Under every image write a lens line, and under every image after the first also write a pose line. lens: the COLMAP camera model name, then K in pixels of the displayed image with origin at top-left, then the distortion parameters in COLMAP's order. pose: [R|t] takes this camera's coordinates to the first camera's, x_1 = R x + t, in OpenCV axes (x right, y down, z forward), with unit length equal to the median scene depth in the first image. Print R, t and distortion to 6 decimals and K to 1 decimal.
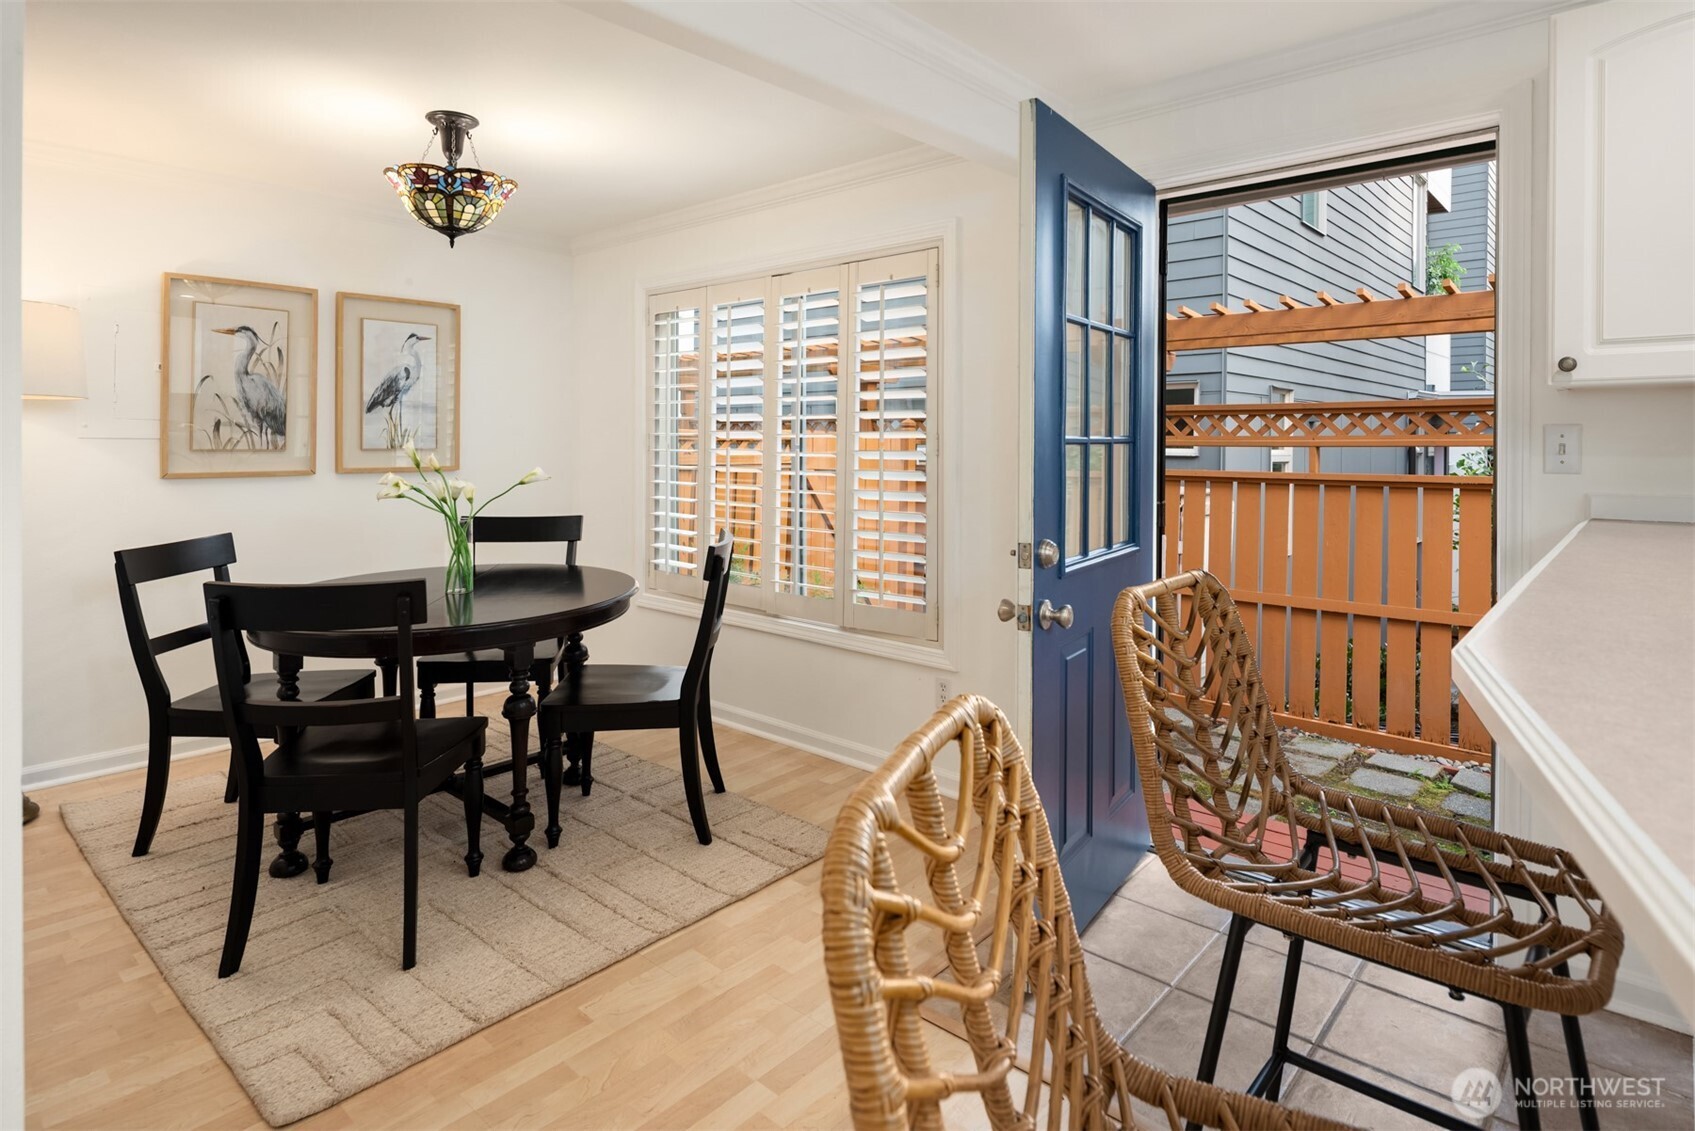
lens RADIAL K [[904.0, 0, 837.8], [0, 904.0, 440.8], [0, 0, 1]] dist [-0.000229, 0.000047]
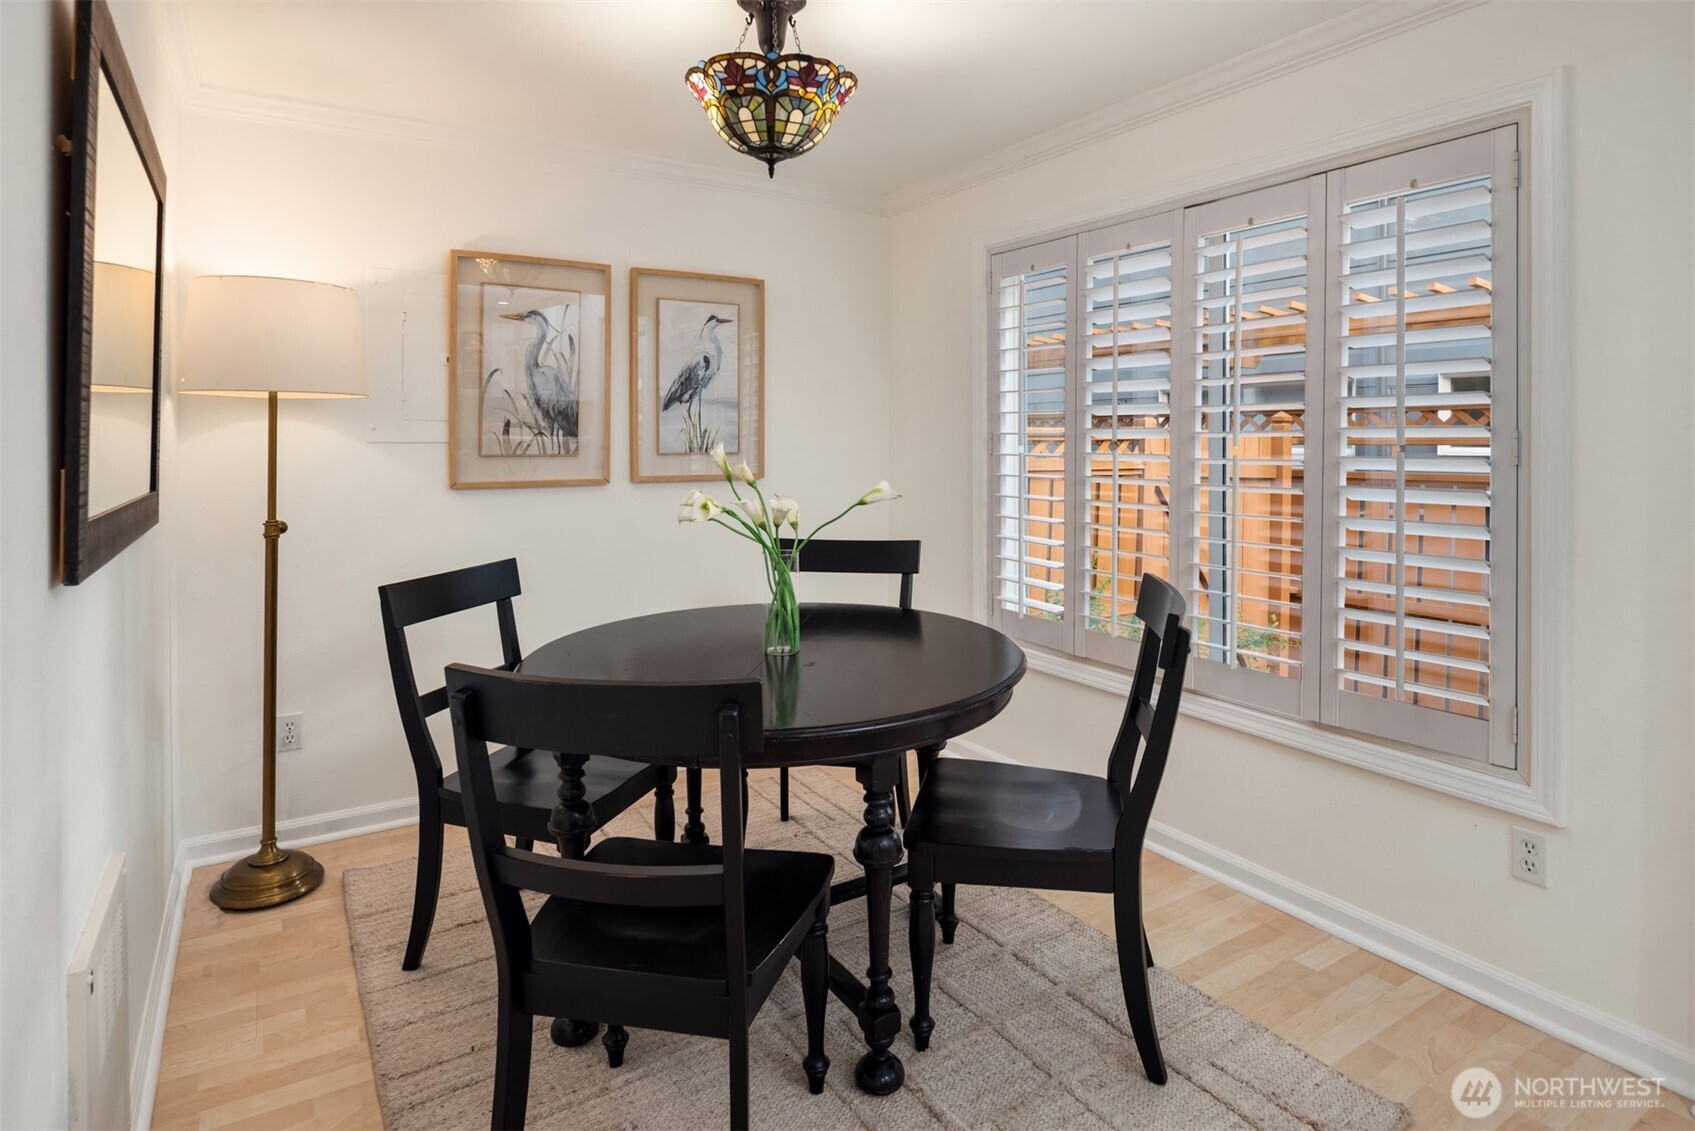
lens RADIAL K [[895.9, 0, 841.3], [0, 895.9, 447.7], [0, 0, 1]] dist [-0.001160, 0.000114]
pose [[0.961083, -0.002006, -0.276251, -0.170944], [0.004586, 0.999952, 0.008692, -0.003365], [0.276220, -0.009621, 0.961046, 0.315987]]
